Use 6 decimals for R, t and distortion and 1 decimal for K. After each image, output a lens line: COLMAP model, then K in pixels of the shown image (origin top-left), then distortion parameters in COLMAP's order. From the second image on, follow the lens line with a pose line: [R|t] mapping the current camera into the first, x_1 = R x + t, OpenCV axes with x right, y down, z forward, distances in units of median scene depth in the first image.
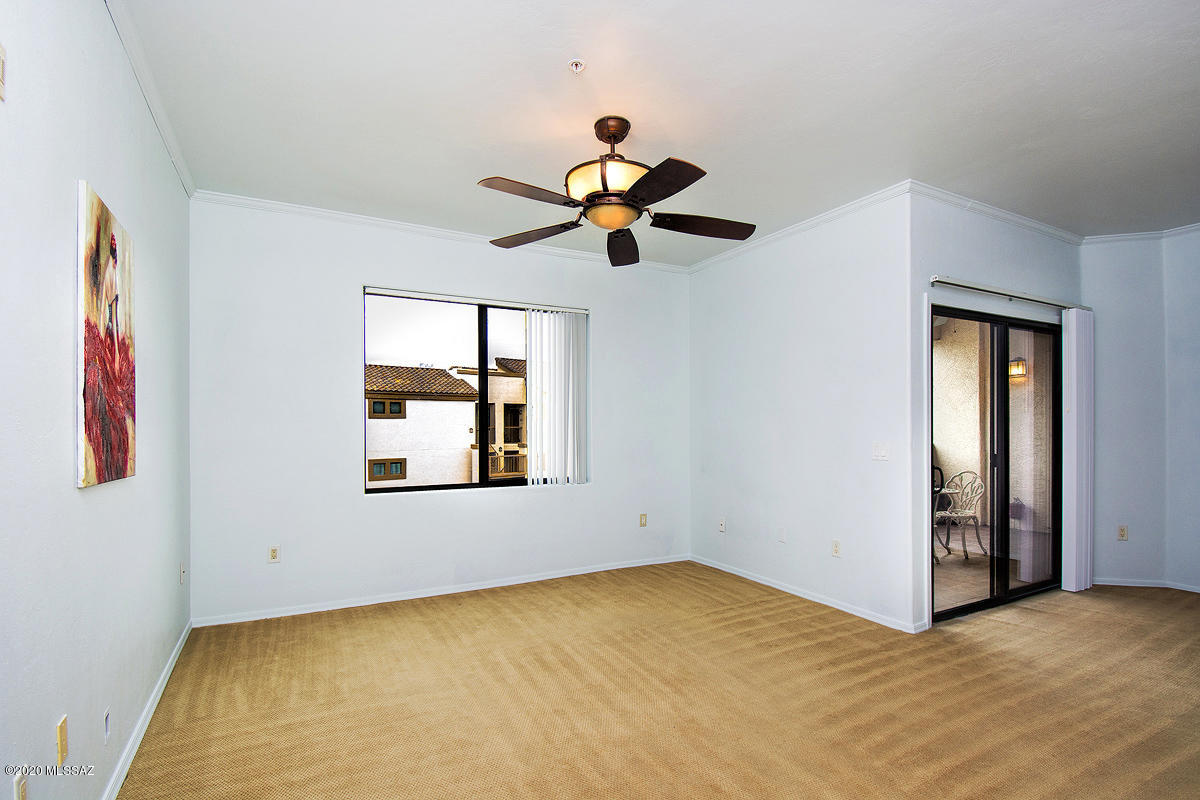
lens RADIAL K [[563.2, 0, 601.3], [0, 563.2, 411.1], [0, 0, 1]] dist [-0.022115, -0.004602]
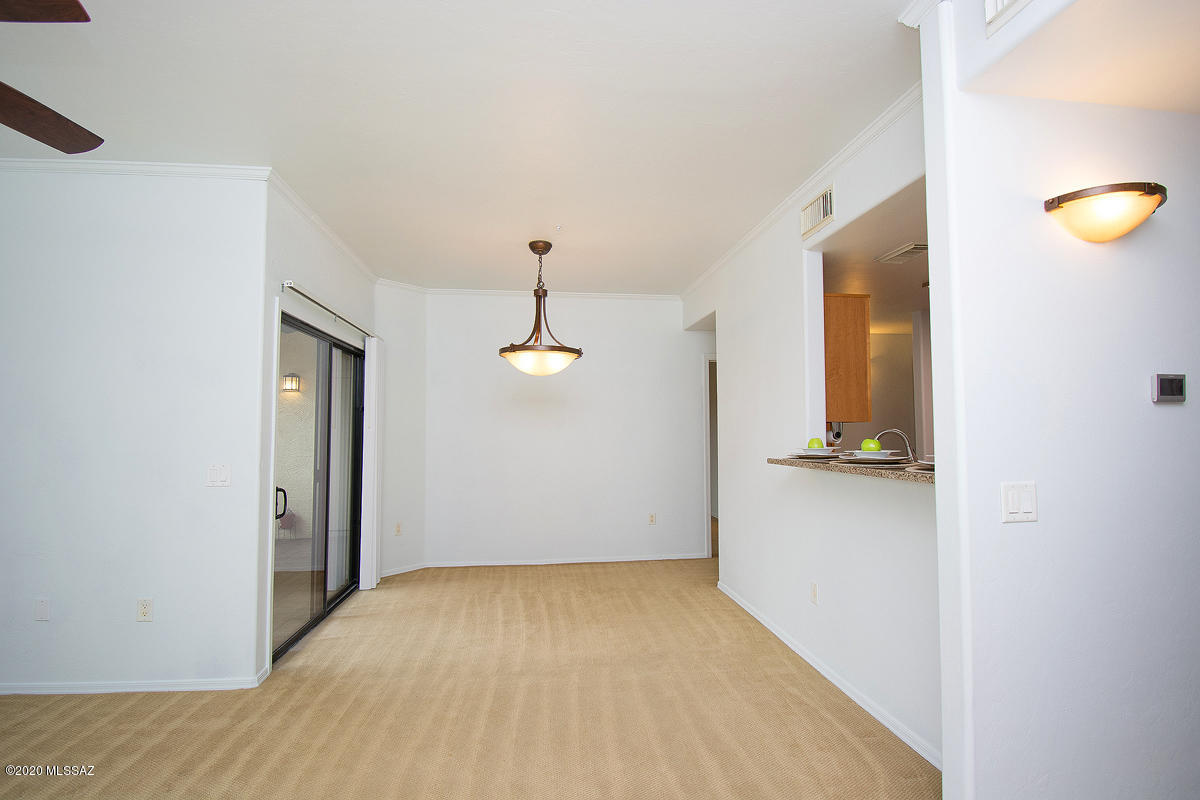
lens RADIAL K [[563.2, 0, 600.3], [0, 563.2, 397.6], [0, 0, 1]] dist [-0.022115, -0.004602]
pose [[0.354155, 0.058350, 0.933365, -0.074720], [-0.019889, 0.998296, -0.054863, -0.009109], [-0.934975, 0.000866, 0.354712, 0.195821]]
